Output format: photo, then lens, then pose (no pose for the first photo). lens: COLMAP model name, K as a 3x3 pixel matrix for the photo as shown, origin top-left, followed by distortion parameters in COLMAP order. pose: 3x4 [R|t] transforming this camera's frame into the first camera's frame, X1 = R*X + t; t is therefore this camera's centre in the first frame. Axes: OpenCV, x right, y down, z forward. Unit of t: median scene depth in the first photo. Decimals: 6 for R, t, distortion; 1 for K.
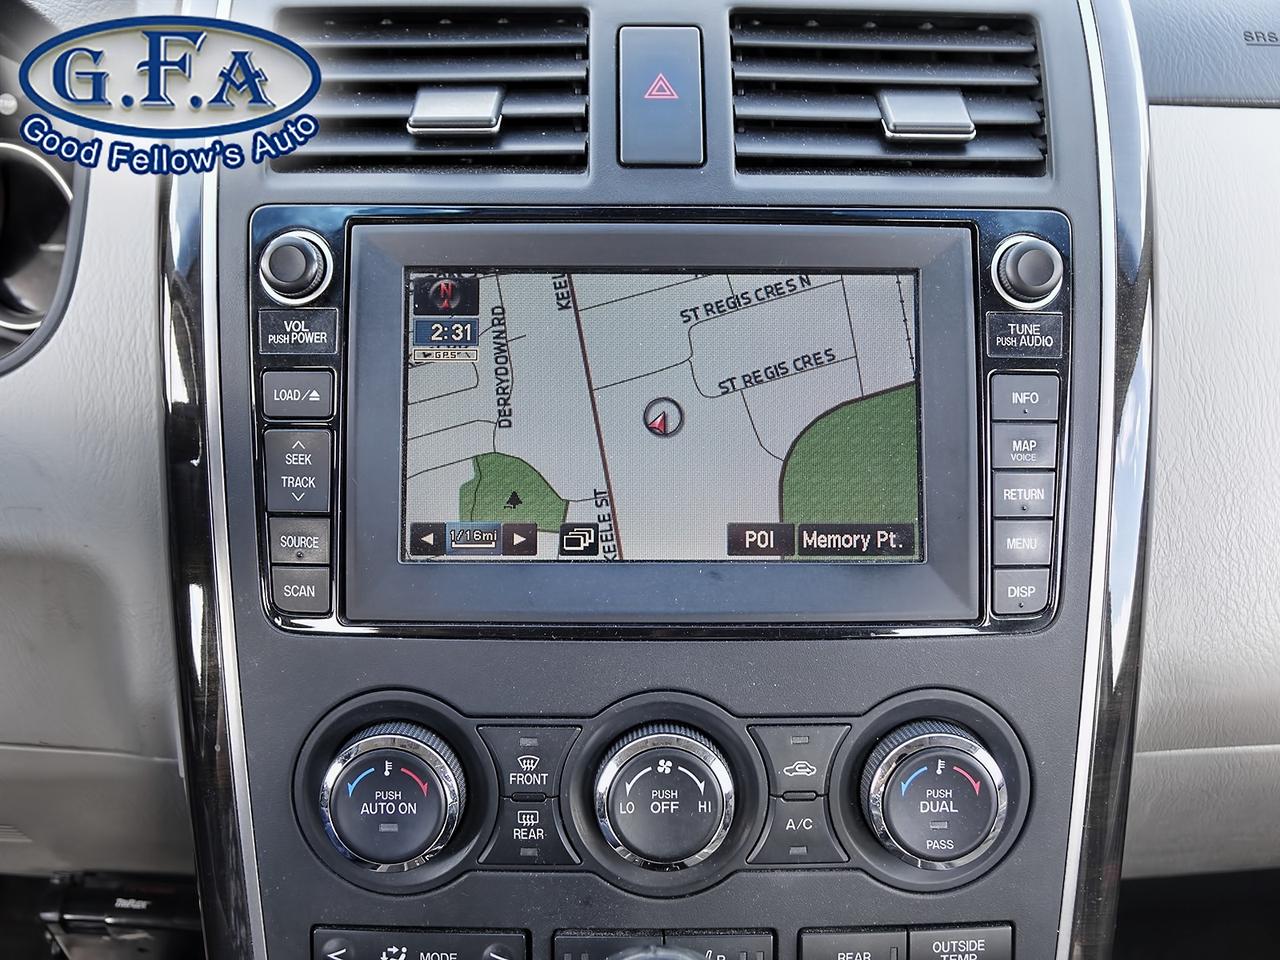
lens RADIAL K [[1256.4, 0, 637.3], [0, 1256.4, 480.3], [0, 0, 1]] dist [-0.011890, 0.000000]
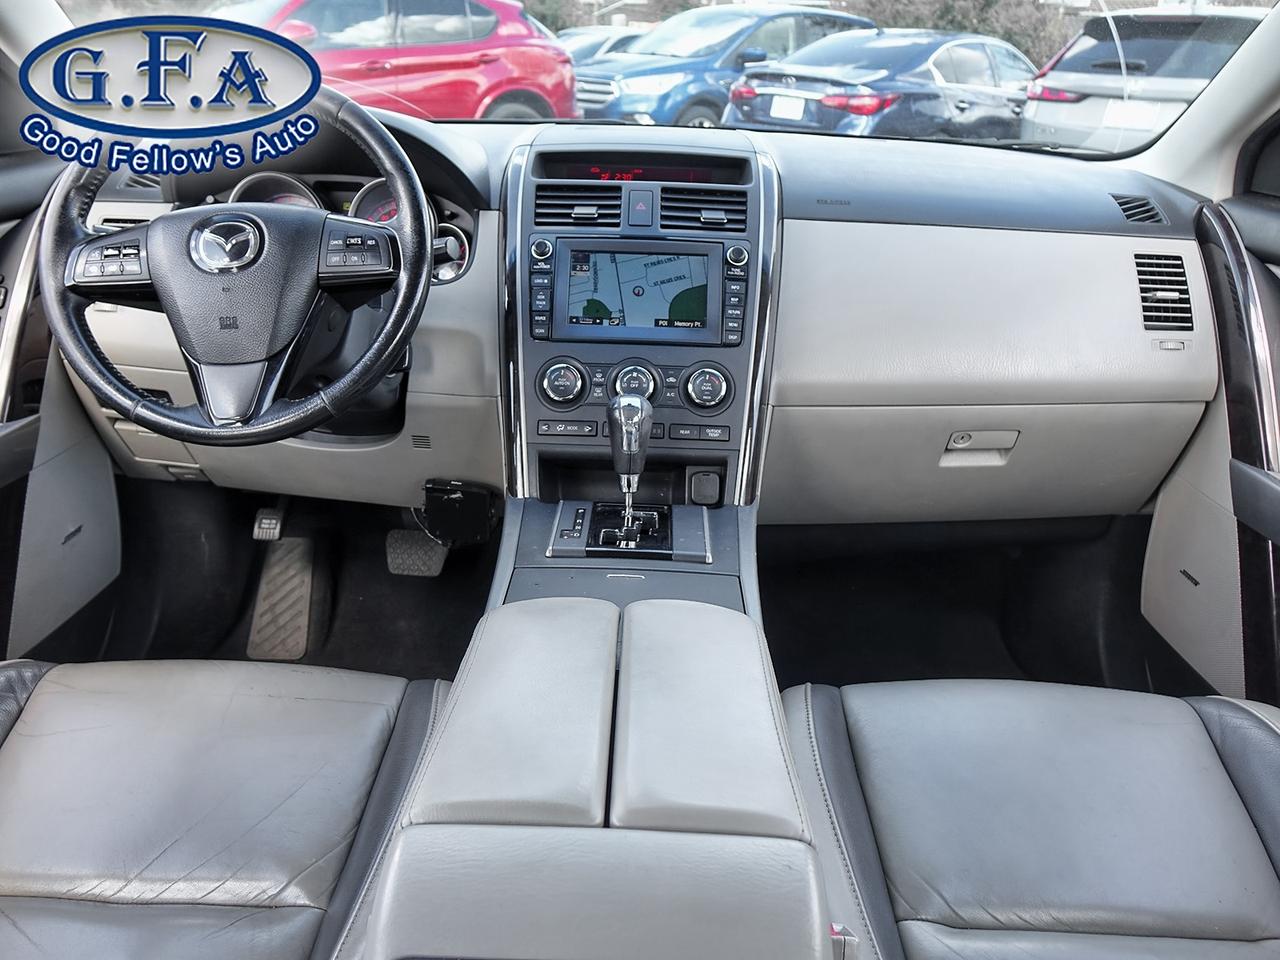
lens RADIAL K [[977.5, 0, 637.2], [0, 977.5, 478.7], [0, 0, 1]] dist [0.004328, -0.011563]
pose [[0.999209, 0.031657, -0.024071, 0.105333], [-0.034452, 0.991393, -0.126303, 0.870636], [0.019866, 0.127032, 0.991700, -1.806903]]
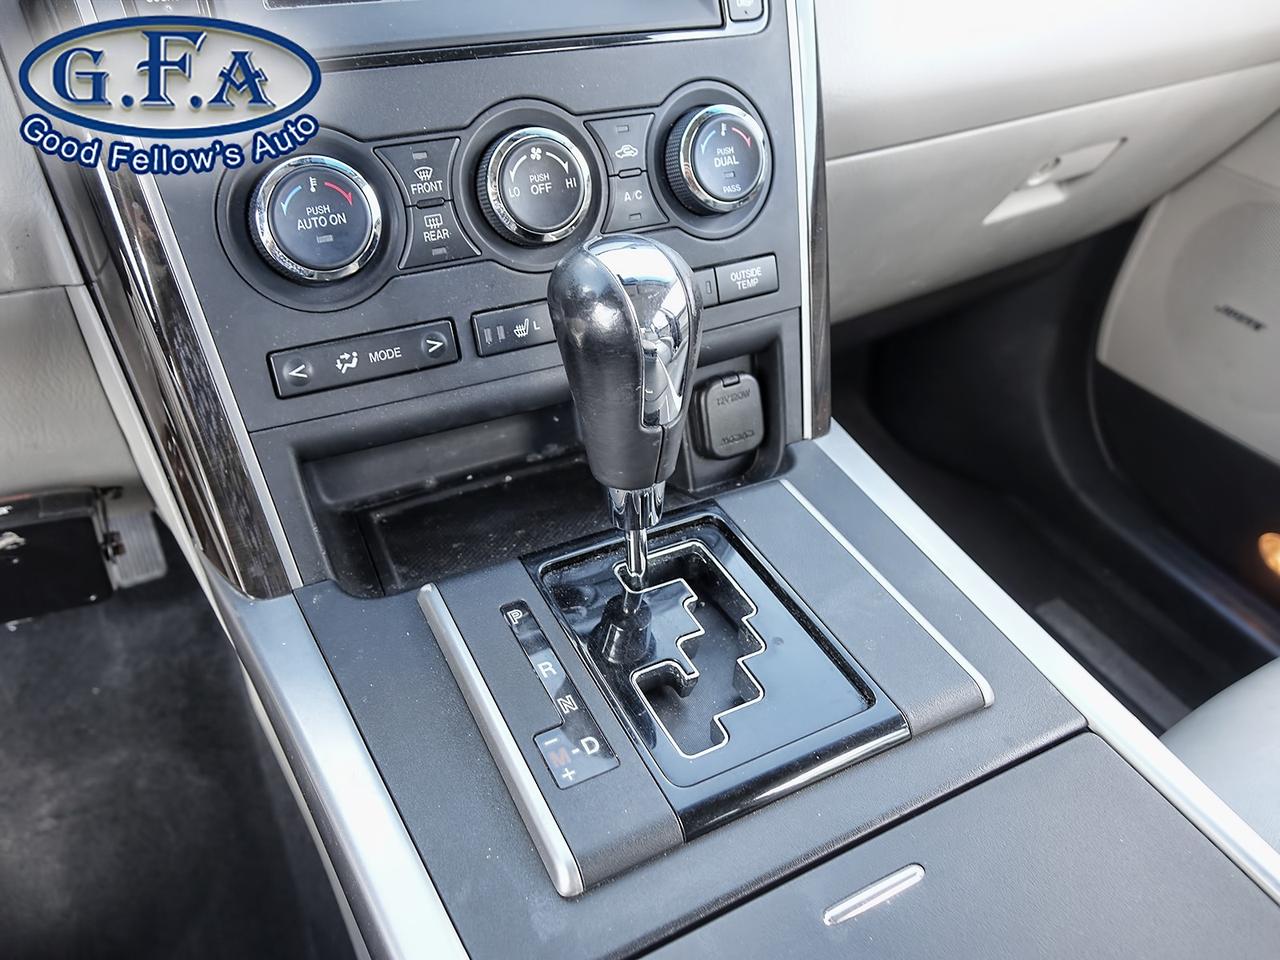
lens RADIAL K [[977.5, 0, 632.6], [0, 977.5, 468.4], [0, 0, 1]] dist [0.004328, -0.011563]
pose [[0.890330, -0.249213, 0.381059, -0.326143], [0.179844, 0.961341, 0.208519, 0.327233], [-0.418293, -0.117119, 0.900730, 0.041113]]
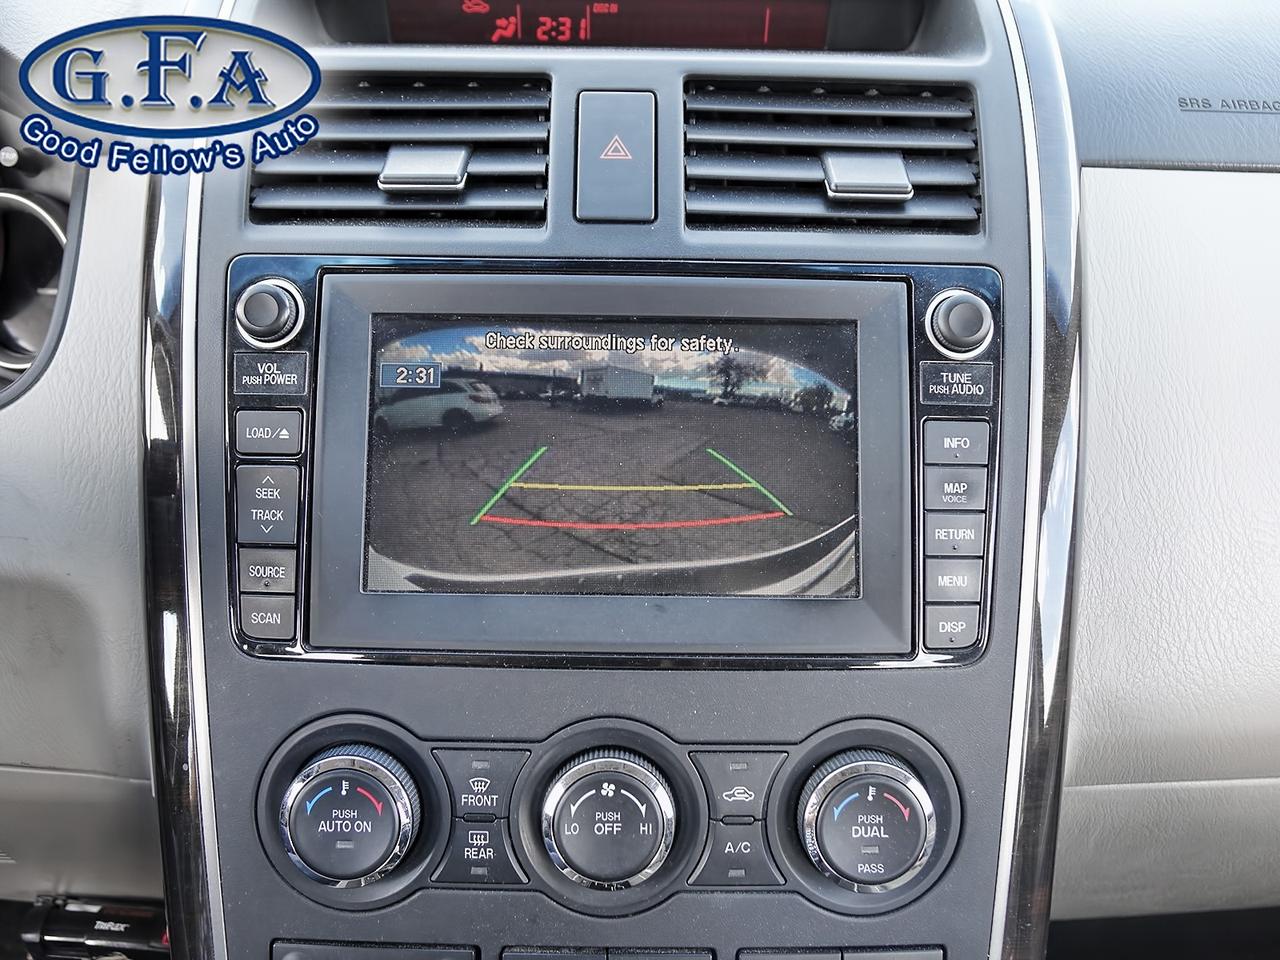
lens RADIAL K [[1256.4, 0, 637.8], [0, 1256.4, 480.1], [0, 0, 1]] dist [-0.011890, 0.000000]
pose [[0.999912, 0.010604, -0.007974, 0.049704], [-0.010885, 0.999291, -0.036035, 0.006518], [0.007586, 0.036119, 0.999319, -0.055305]]
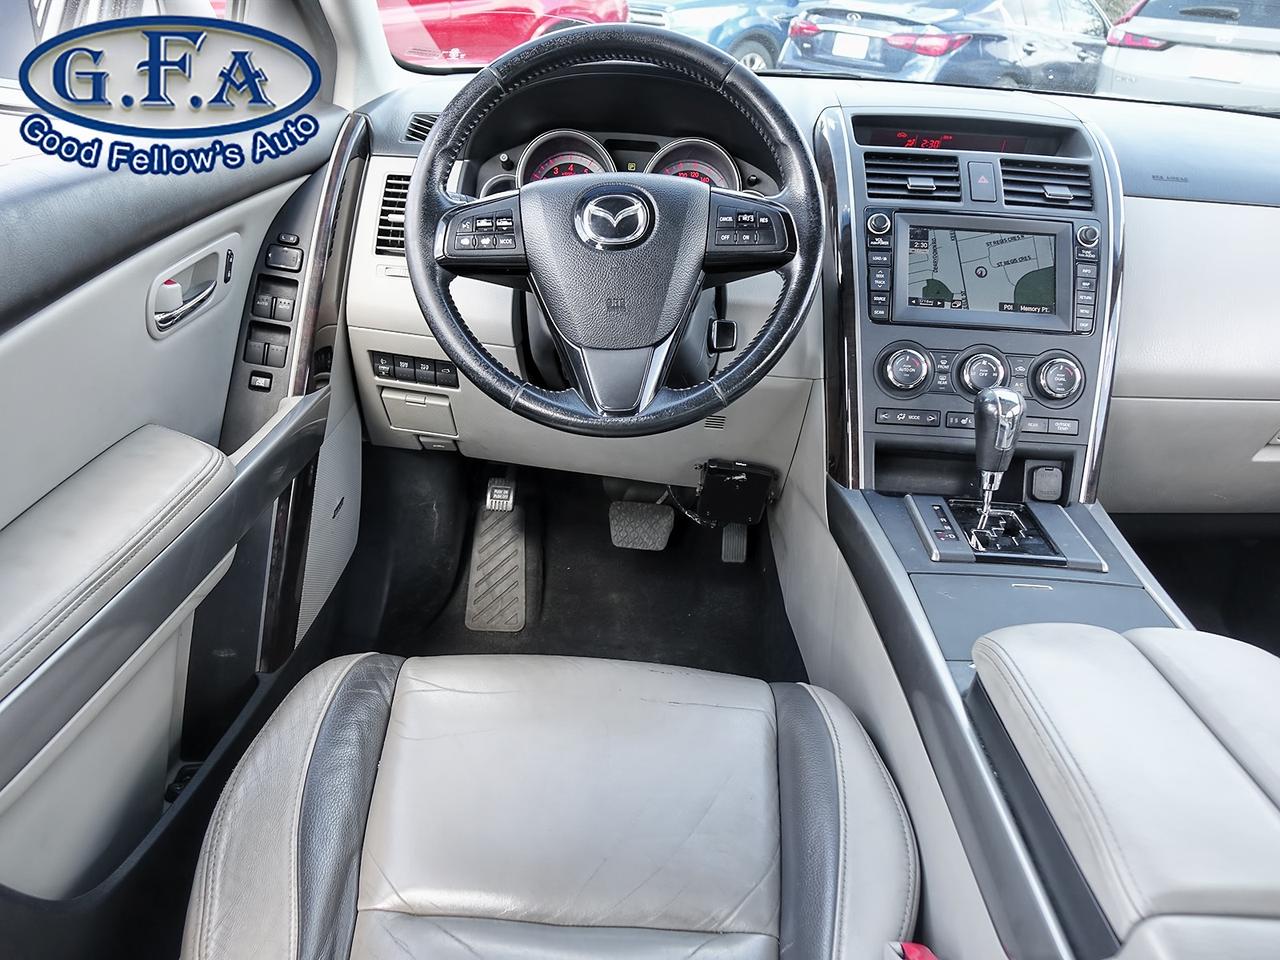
lens RADIAL K [[977.5, 0, 647.0], [0, 977.5, 478.1], [0, 0, 1]] dist [0.004328, -0.011563]
pose [[0.998158, 0.058312, -0.016759, -0.833508], [-0.059294, 0.996070, -0.065786, 0.759678], [0.012857, 0.066659, 0.997693, -1.695379]]
